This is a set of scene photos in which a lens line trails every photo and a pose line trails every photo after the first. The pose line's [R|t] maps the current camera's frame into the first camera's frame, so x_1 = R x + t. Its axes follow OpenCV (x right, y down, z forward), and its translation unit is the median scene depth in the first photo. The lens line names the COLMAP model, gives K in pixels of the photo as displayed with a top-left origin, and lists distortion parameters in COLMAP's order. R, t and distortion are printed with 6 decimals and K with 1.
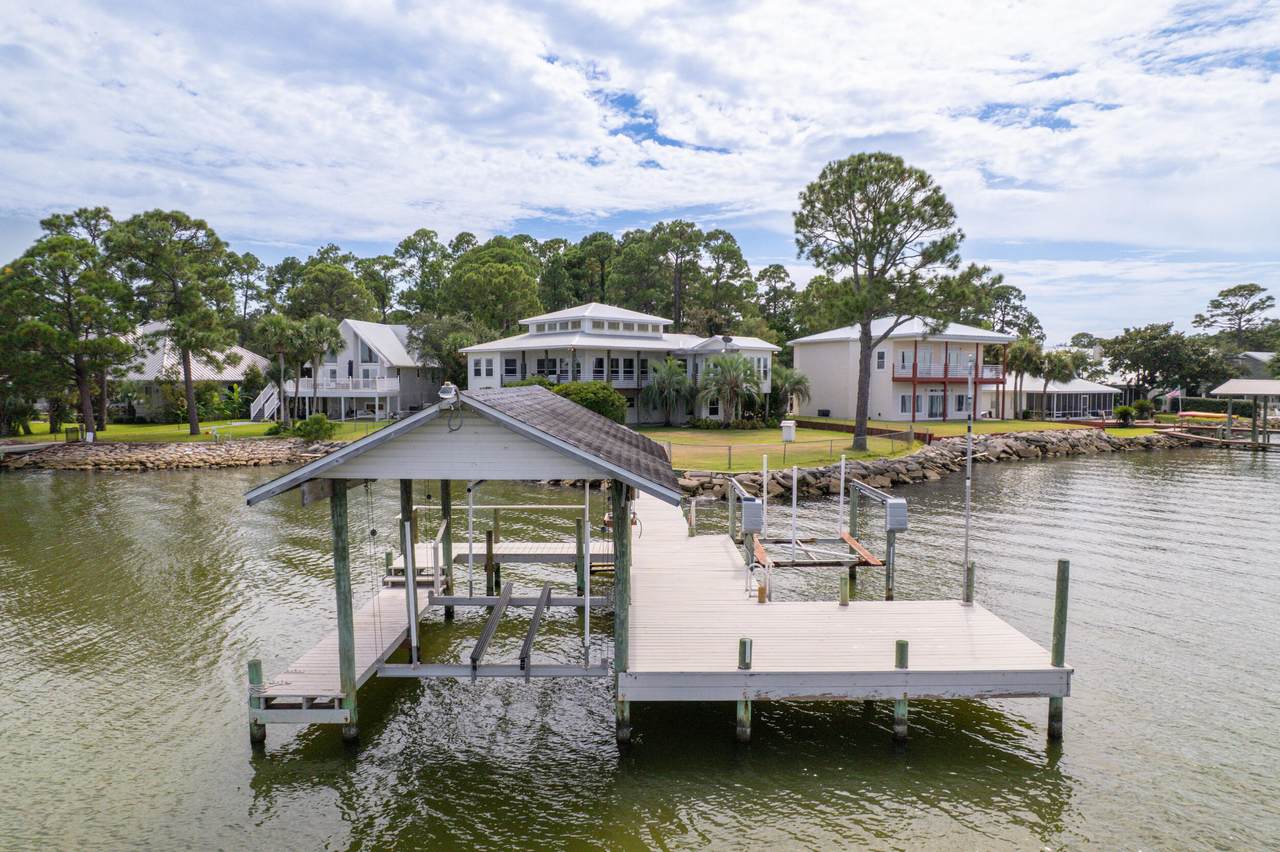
lens RADIAL K [[811.7, 0, 637.8], [0, 811.7, 424.2], [0, 0, 1]] dist [0.007209, 0.001447]
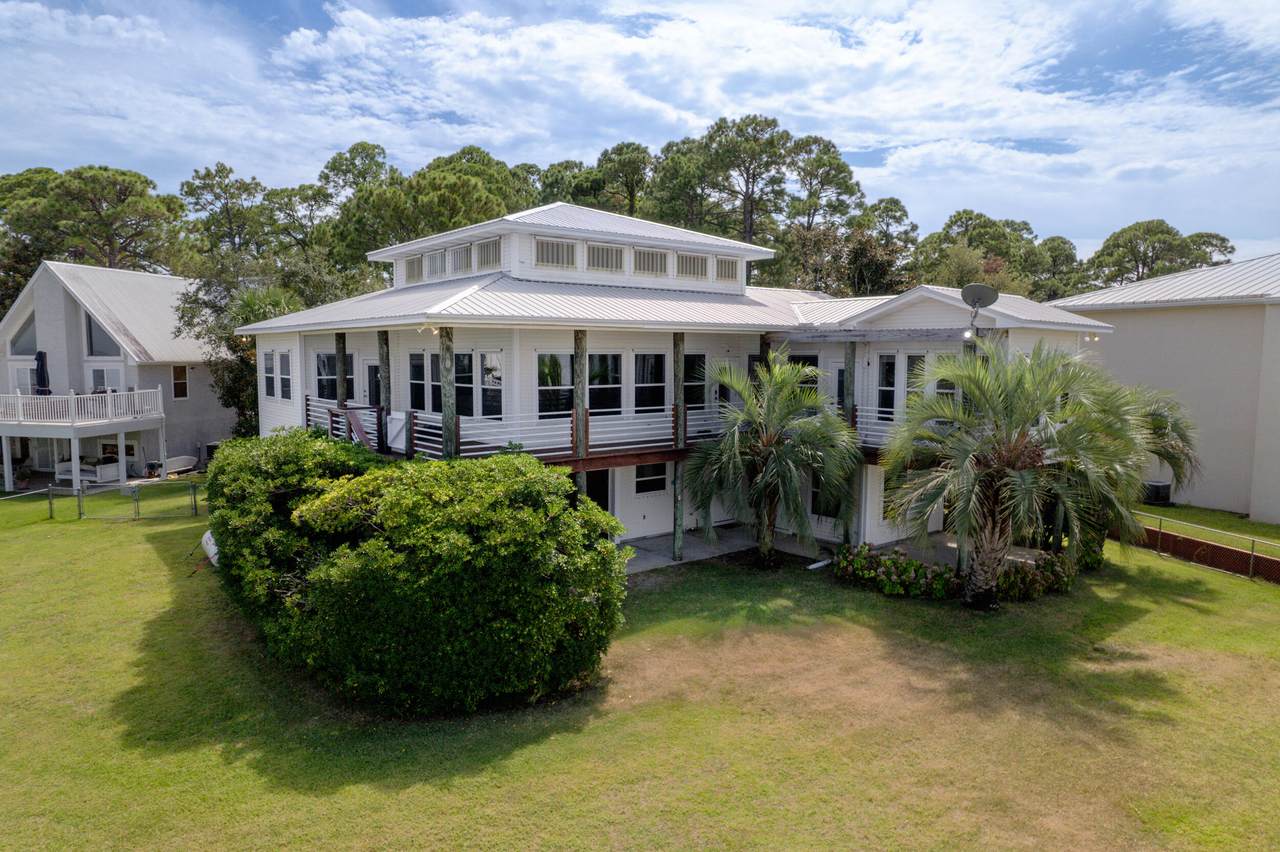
lens RADIAL K [[811.7, 0, 643.7], [0, 811.7, 427.6], [0, 0, 1]] dist [0.007209, 0.001447]
pose [[0.998533, 0.005667, -0.053842, 0.004041], [-0.003643, 0.999285, 0.037622, -0.053404], [0.054017, -0.037370, 0.997840, 0.552816]]
